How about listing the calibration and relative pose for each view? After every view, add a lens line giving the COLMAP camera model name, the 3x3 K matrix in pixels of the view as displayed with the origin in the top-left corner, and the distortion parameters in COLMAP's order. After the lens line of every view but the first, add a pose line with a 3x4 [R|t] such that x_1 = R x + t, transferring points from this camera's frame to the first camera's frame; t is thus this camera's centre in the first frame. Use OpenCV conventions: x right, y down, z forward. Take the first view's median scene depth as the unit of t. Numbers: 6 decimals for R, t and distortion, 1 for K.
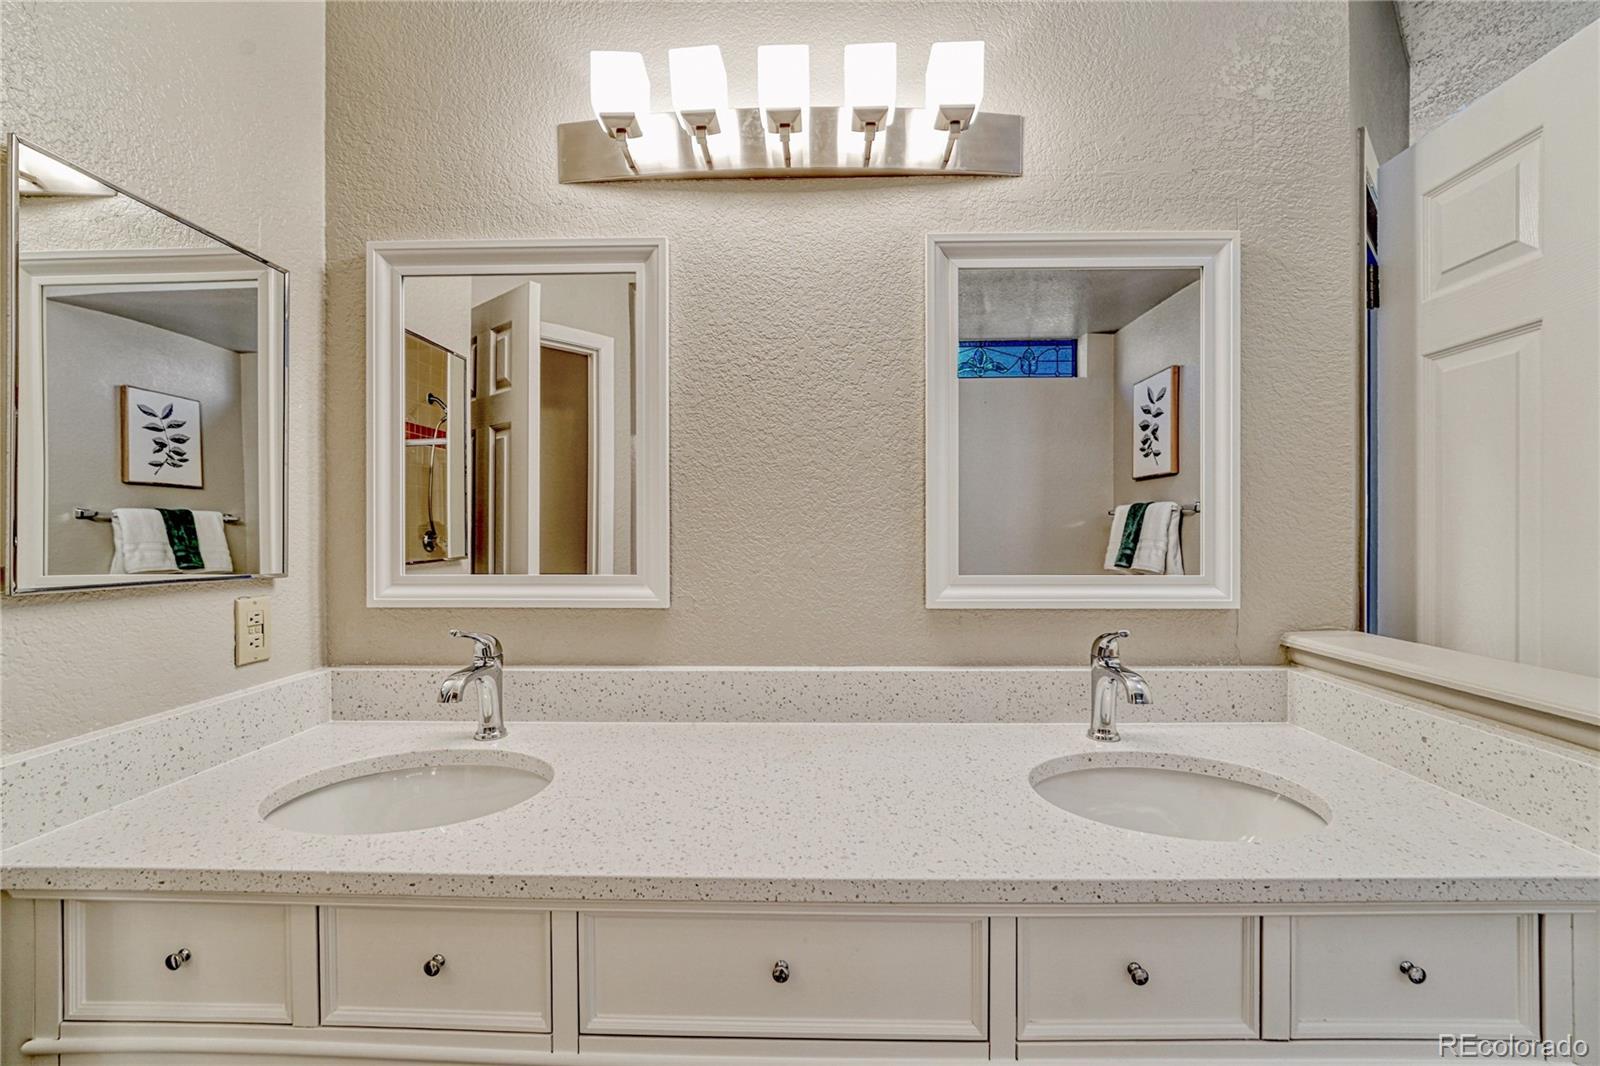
lens RADIAL K [[643.6, 0, 805.8], [0, 643.6, 536.7], [0, 0, 1]] dist [-0.013400, 0.001555]
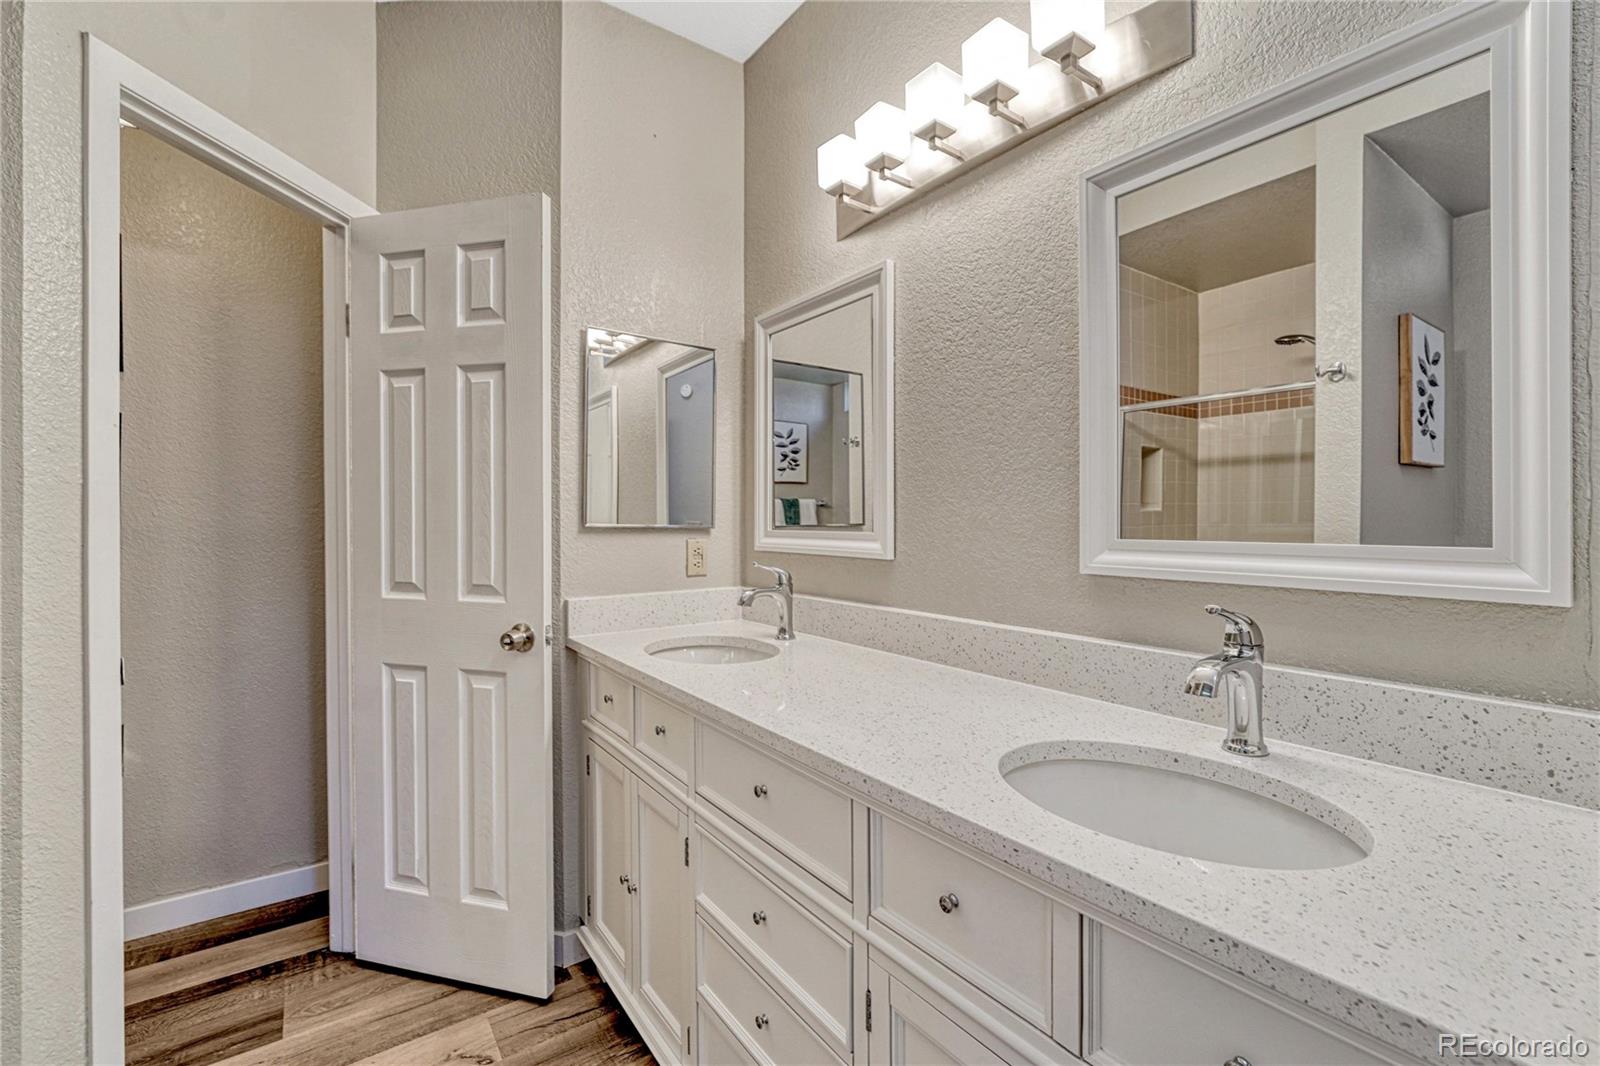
lens RADIAL K [[678.4, 0, 806.4], [0, 678.4, 520.8], [0, 0, 1]] dist [-0.011622, 0.000432]
pose [[0.607368, 0.002894, -0.794416, 0.347760], [-0.010392, 0.999937, -0.004303, 0.021156], [0.794353, 0.010869, 0.607359, 0.041877]]
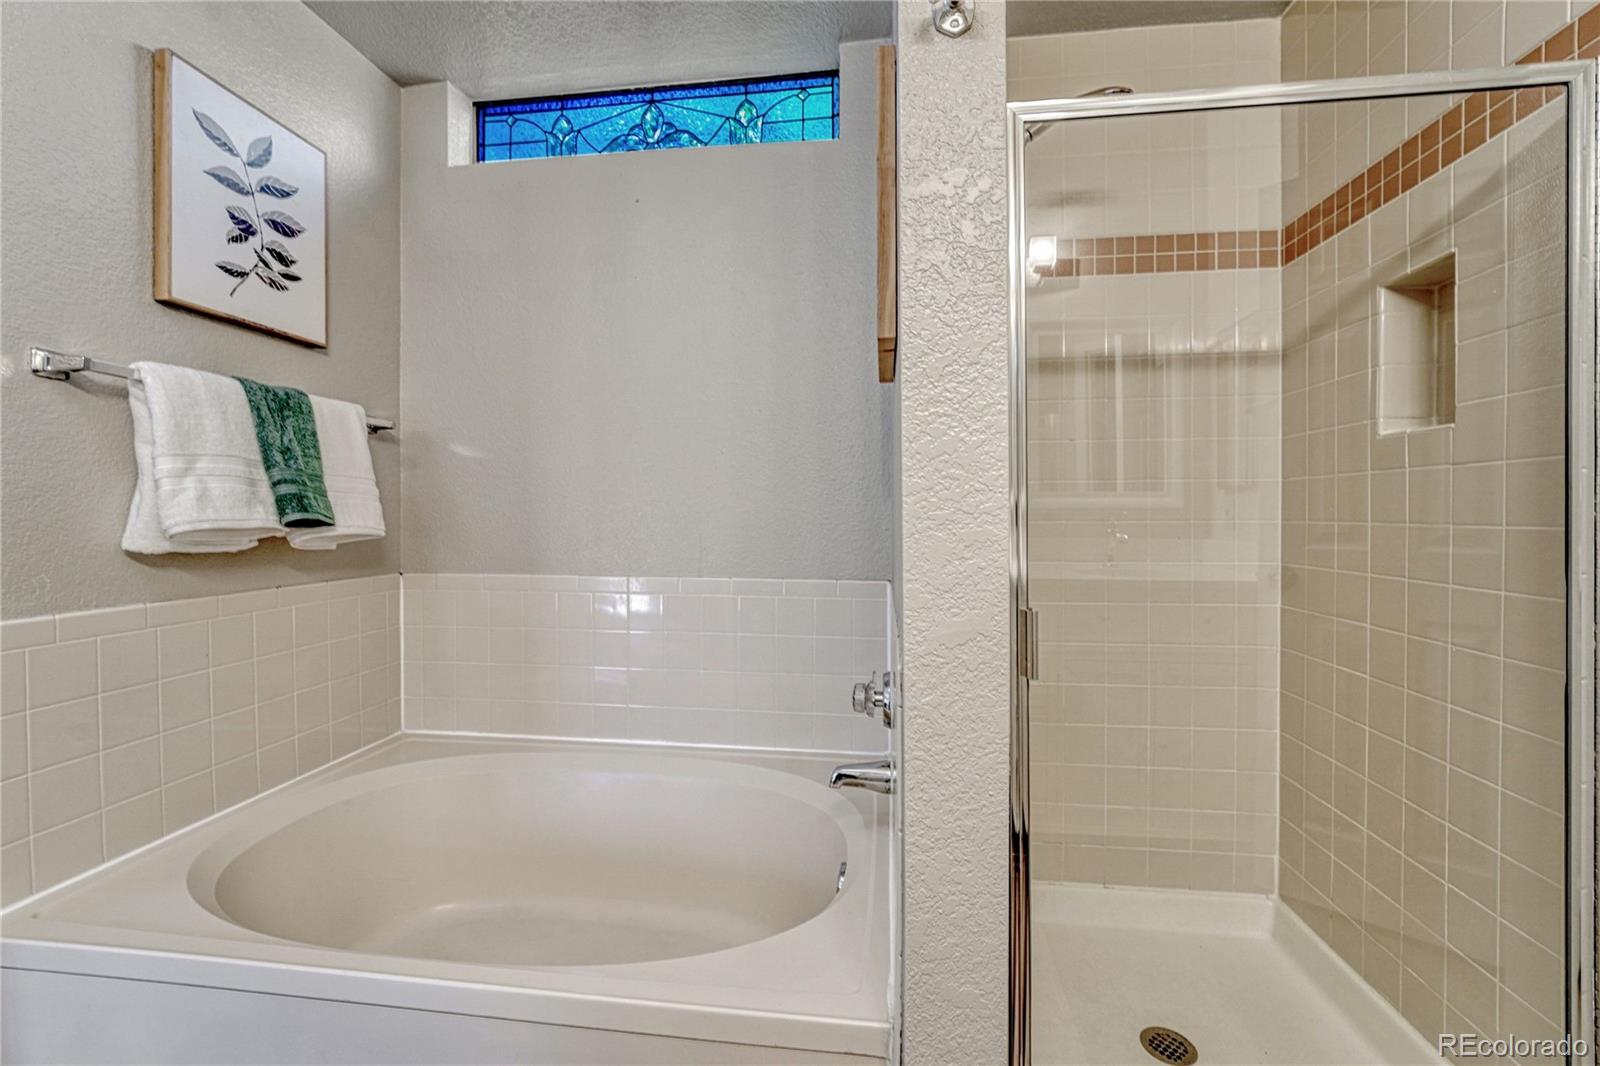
lens RADIAL K [[678.4, 0, 797.0], [0, 678.4, 525.3], [0, 0, 1]] dist [-0.011622, 0.000432]
pose [[0.996060, 0.005609, -0.088507, -0.647392], [-0.005157, 0.999973, 0.005327, 0.049879], [0.088535, -0.004850, 0.996061, 0.625217]]
